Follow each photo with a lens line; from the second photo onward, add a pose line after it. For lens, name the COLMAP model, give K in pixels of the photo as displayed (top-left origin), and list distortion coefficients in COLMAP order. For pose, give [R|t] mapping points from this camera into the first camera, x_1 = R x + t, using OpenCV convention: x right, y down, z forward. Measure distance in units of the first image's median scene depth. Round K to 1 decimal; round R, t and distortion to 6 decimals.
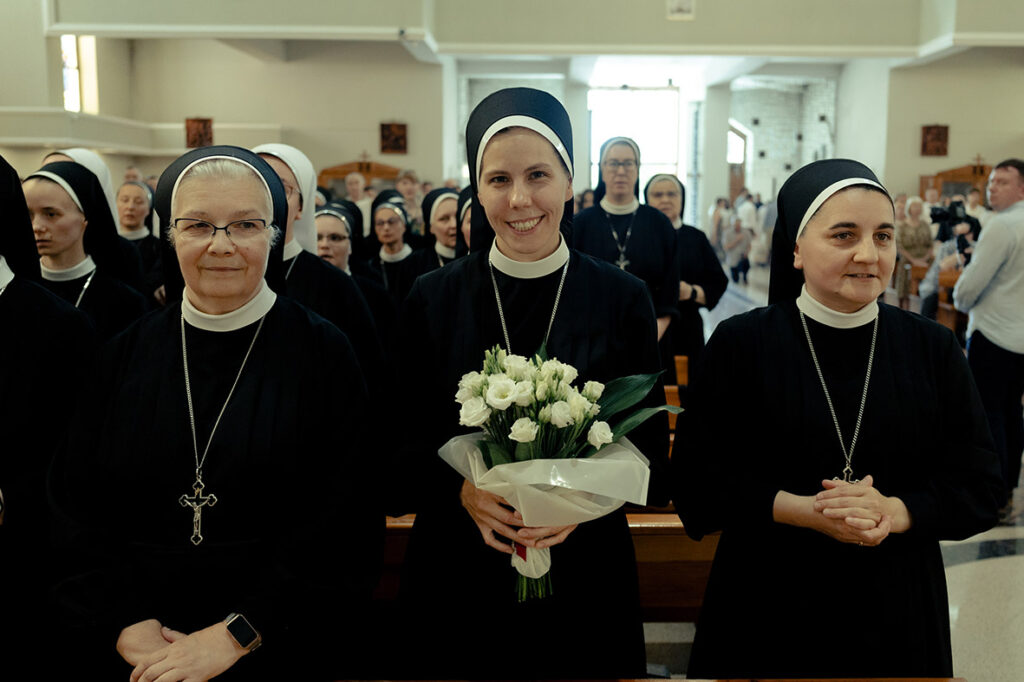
lens RADIAL K [[922.5, 0, 512.2], [0, 922.5, 342.5], [0, 0, 1]] dist [-0.006717, -0.004398]
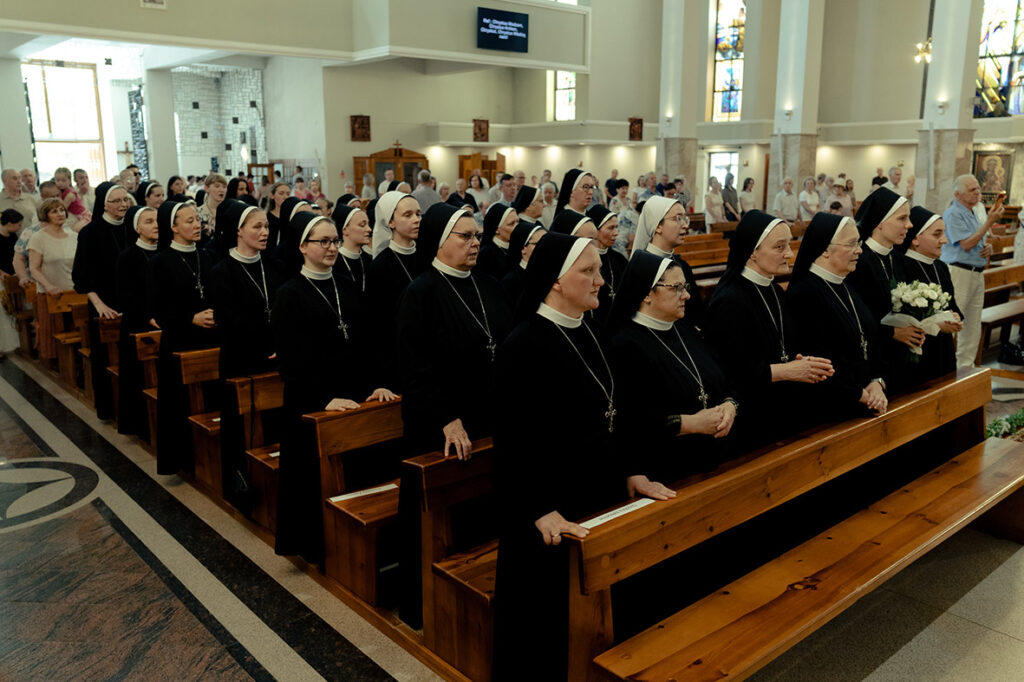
lens RADIAL K [[832.2, 0, 512.0], [0, 832.2, 339.9], [0, 0, 1]] dist [0.009842, 0.013391]
pose [[0.754834, -0.138537, 0.641118, -0.150794], [0.107007, 0.990355, 0.088016, -0.012184], [-0.647128, 0.002167, 0.762378, 0.004931]]
